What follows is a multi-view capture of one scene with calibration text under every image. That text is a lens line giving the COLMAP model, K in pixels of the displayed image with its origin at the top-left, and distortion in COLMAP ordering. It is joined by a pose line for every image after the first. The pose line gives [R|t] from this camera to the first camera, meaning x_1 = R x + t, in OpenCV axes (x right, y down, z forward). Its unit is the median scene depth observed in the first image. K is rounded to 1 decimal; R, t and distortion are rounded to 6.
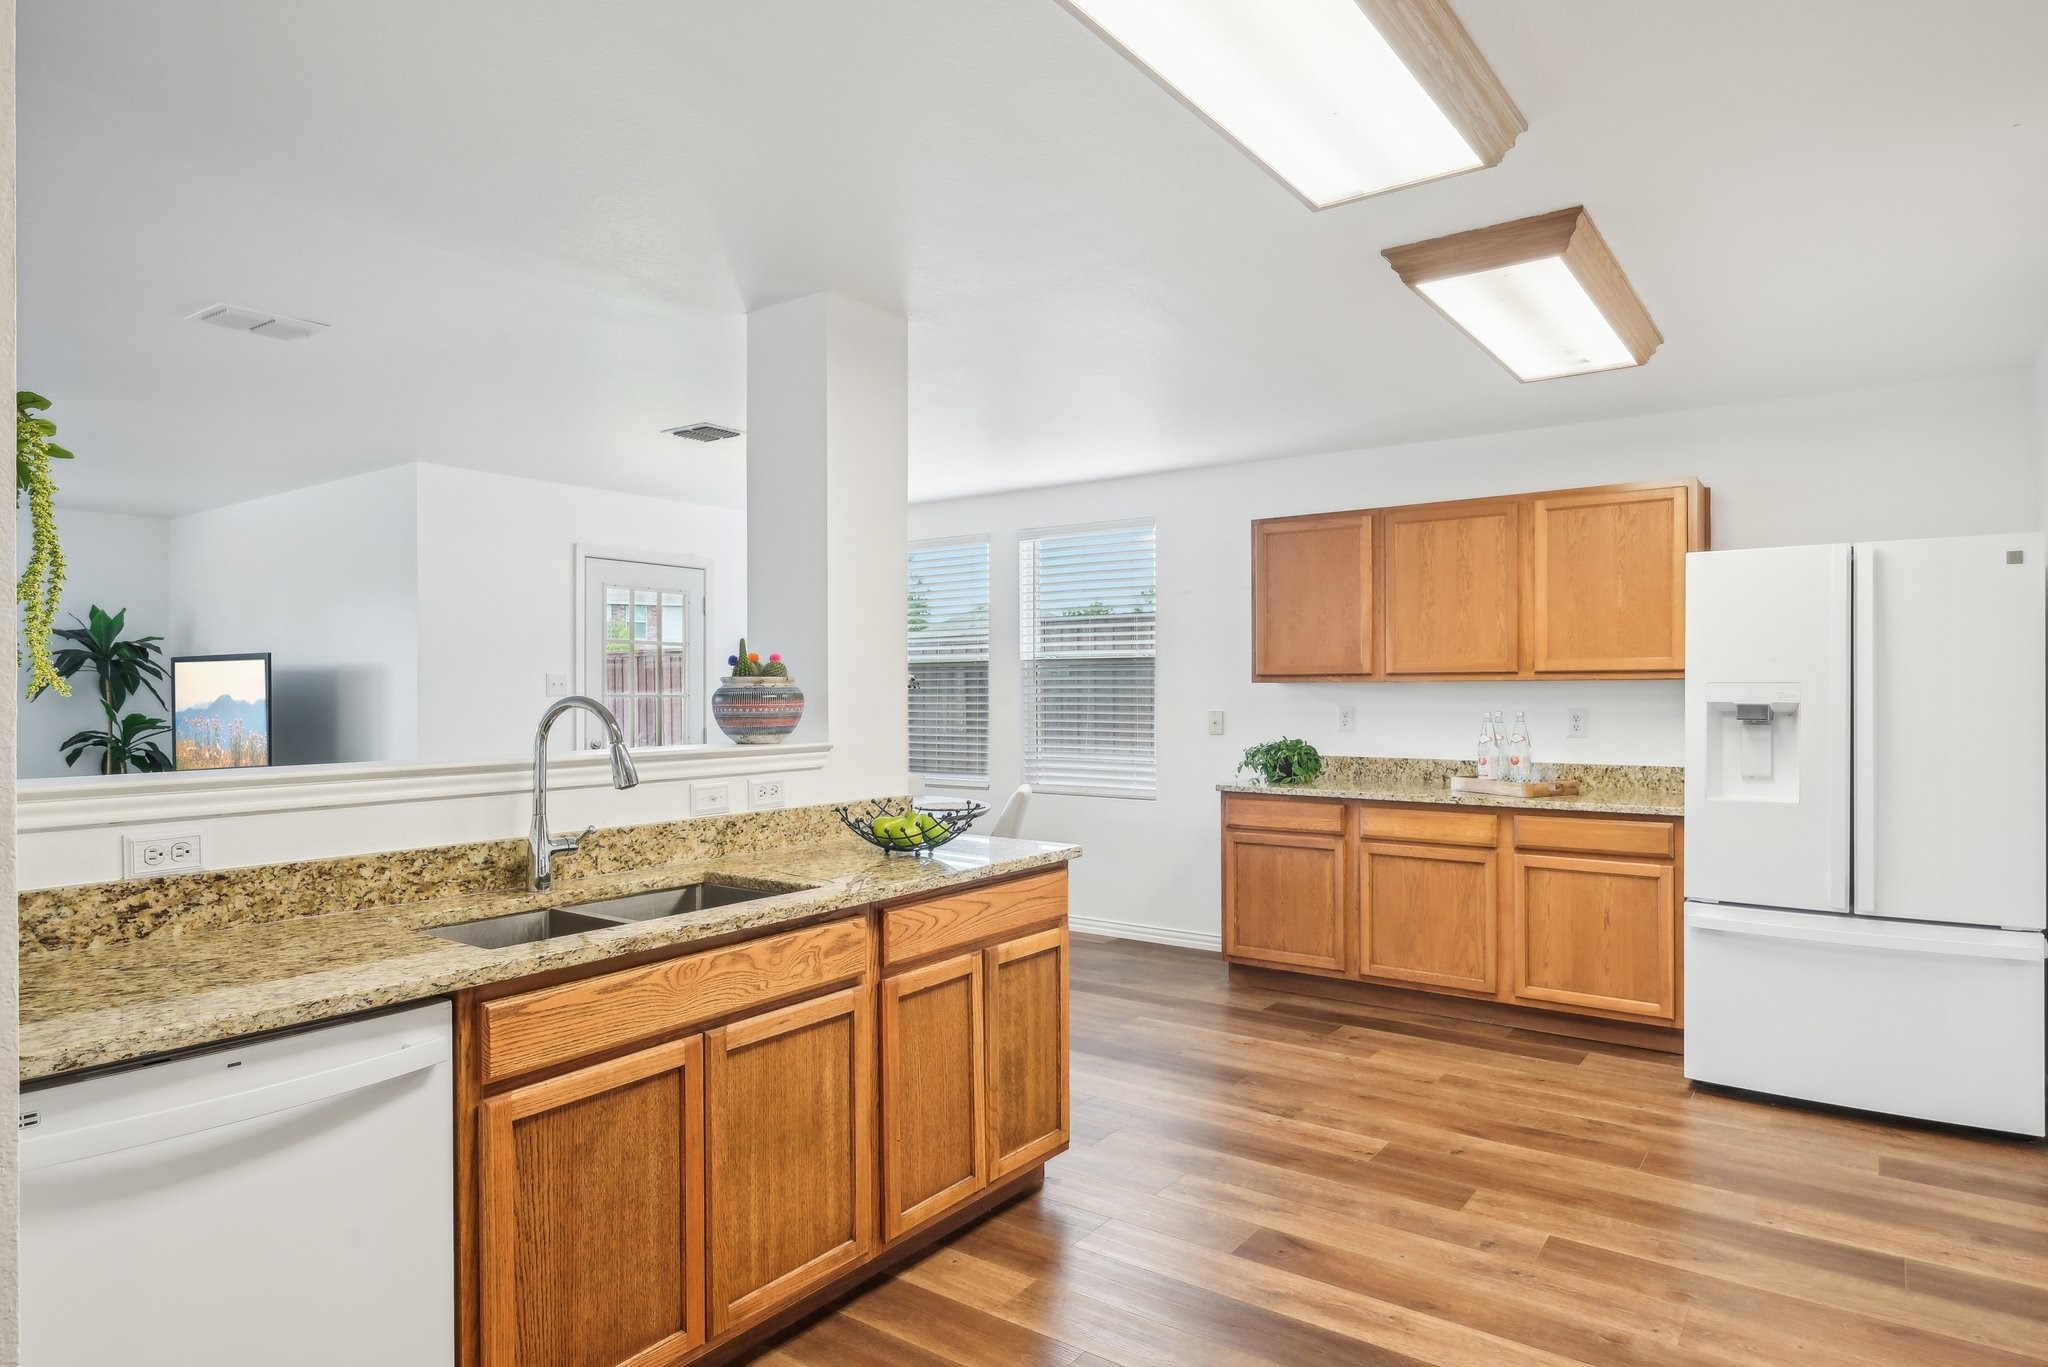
lens RADIAL K [[1200.9, 0, 1024.0], [0, 1200.9, 683.5], [0, 0, 1]] dist [0.000000, 0.000500]
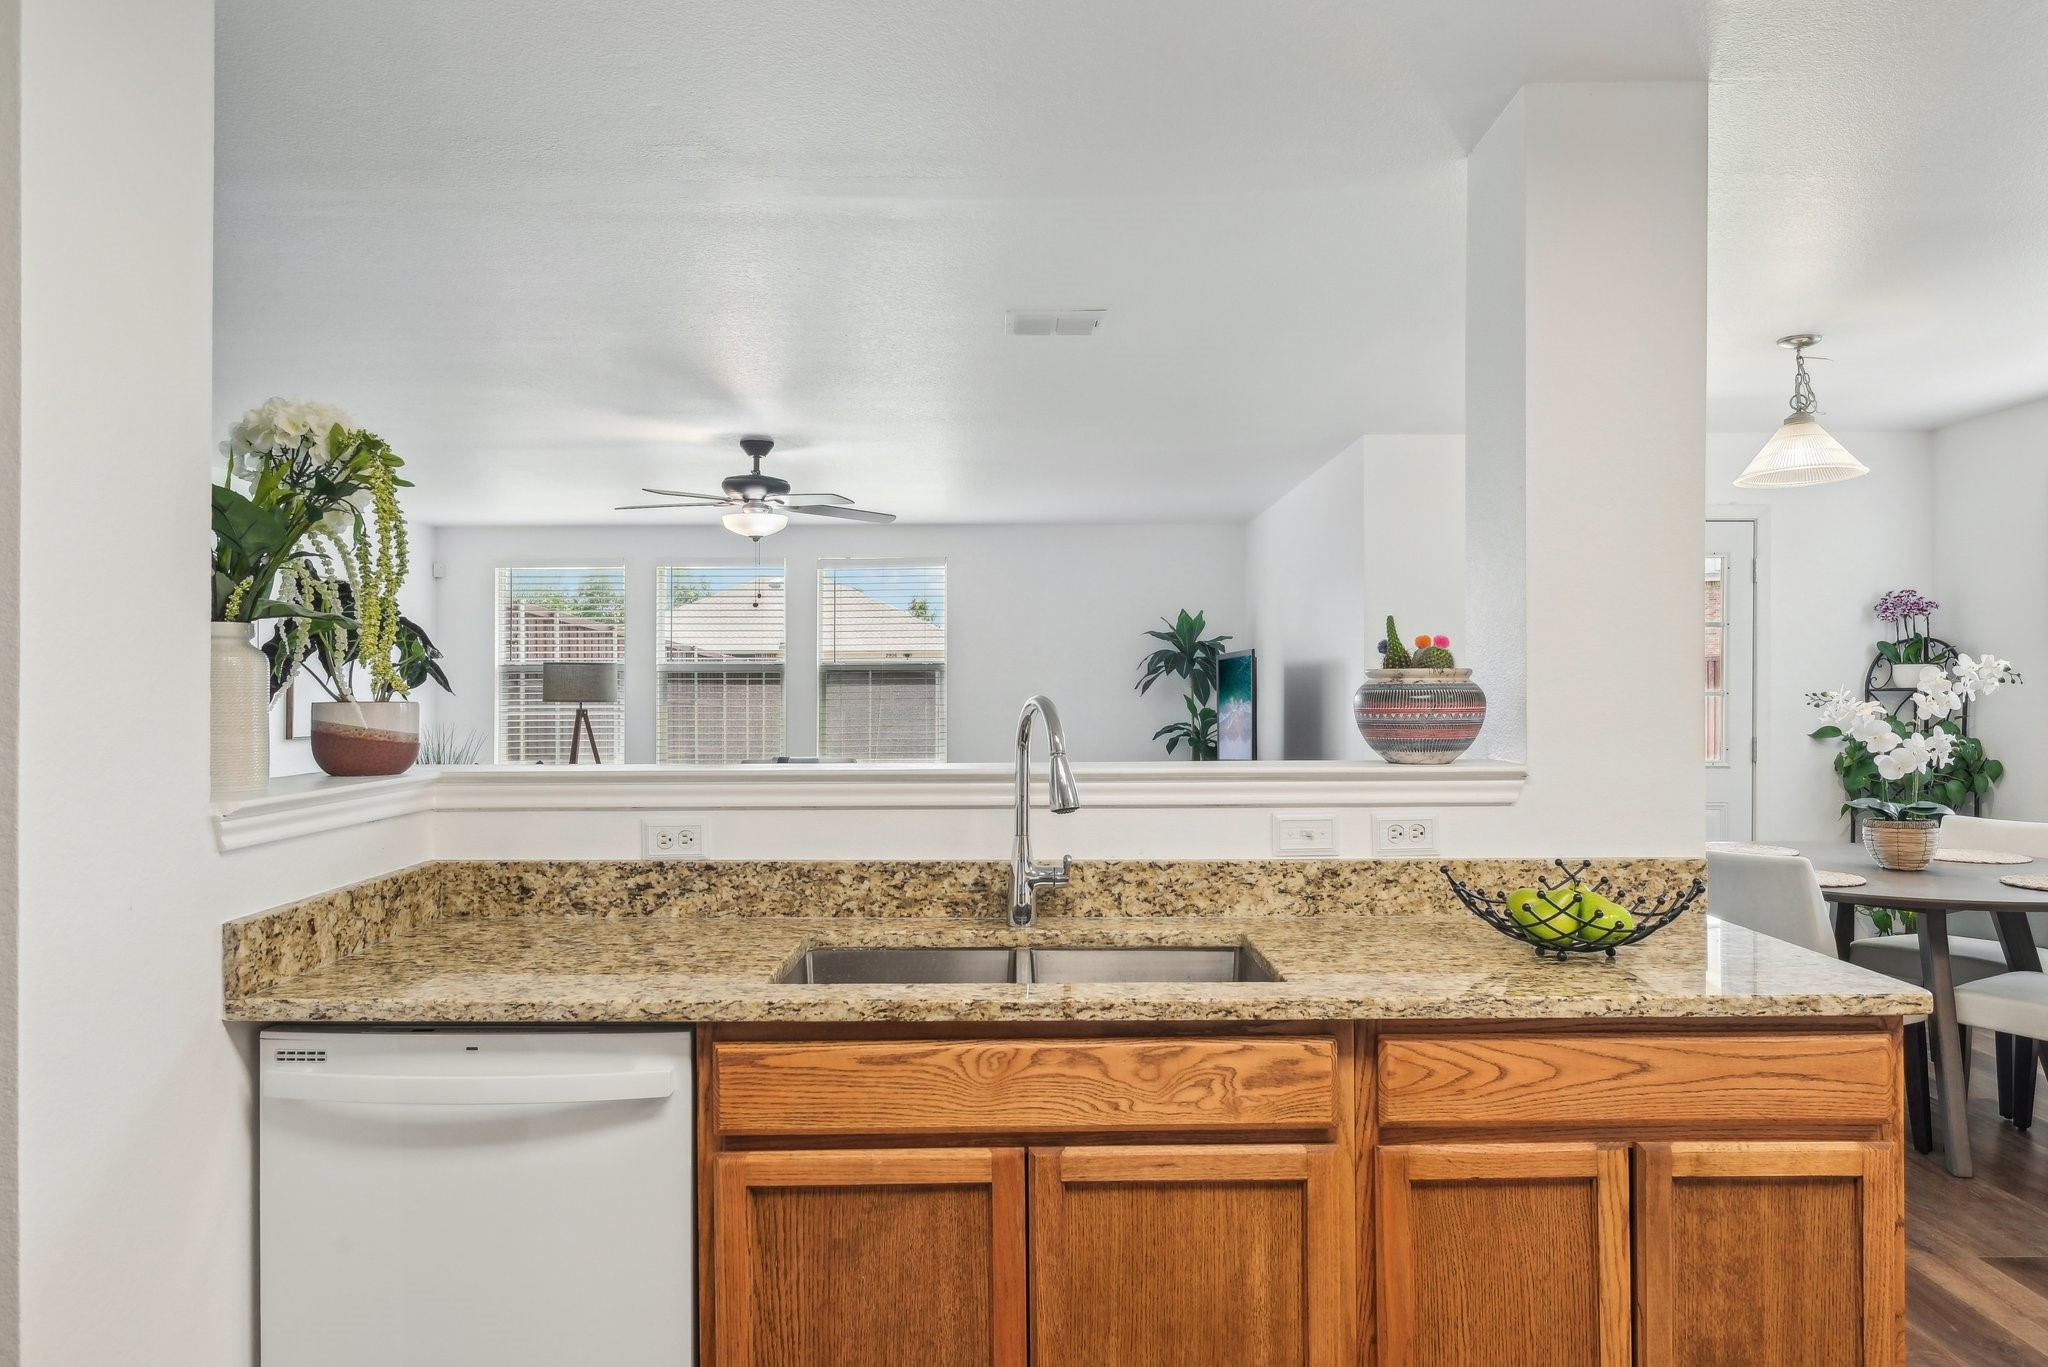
lens RADIAL K [[1322.2, 0, 1024.0], [0, 1322.2, 683.5], [0, 0, 1]] dist [-0.004462, 0.002678]
pose [[0.586684, -0.001171, -0.809815, 0.380386], [0.004644, 0.999987, 0.001918, 0.000722], [0.809803, -0.004886, 0.586682, 0.496080]]
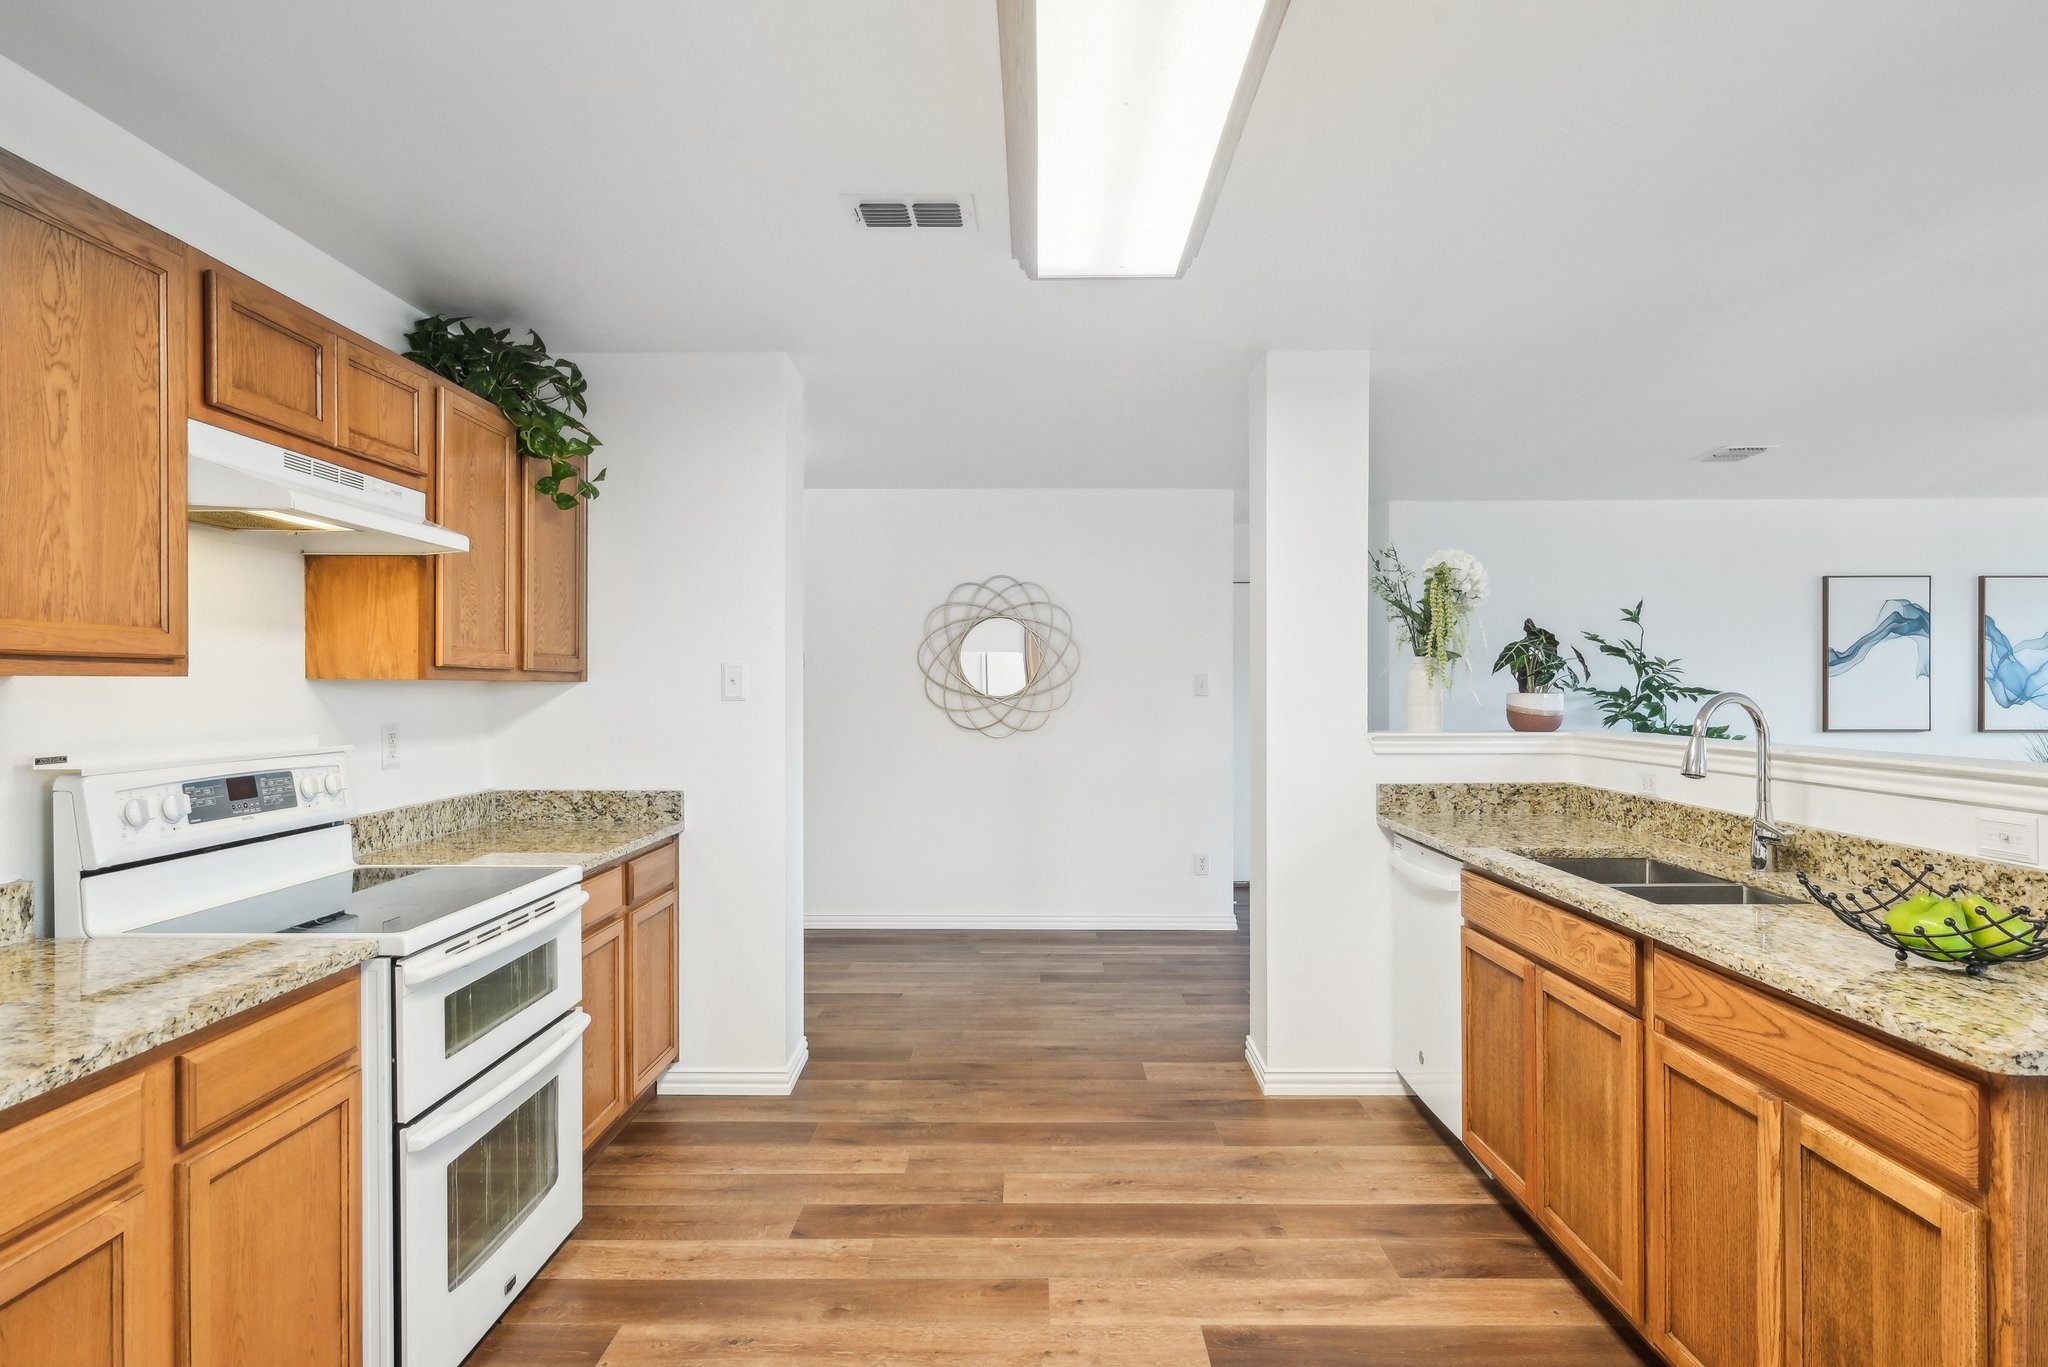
lens RADIAL K [[1095.8, 0, 1024.0], [0, 1095.8, 683.5], [0, 0, 1]] dist [0.008639, 0.000519]
pose [[-0.816010, 0.004002, -0.578024, 0.780261], [0.007355, 0.999967, -0.003460, 0.001352], [0.577991, -0.007075, -0.816013, 1.550414]]
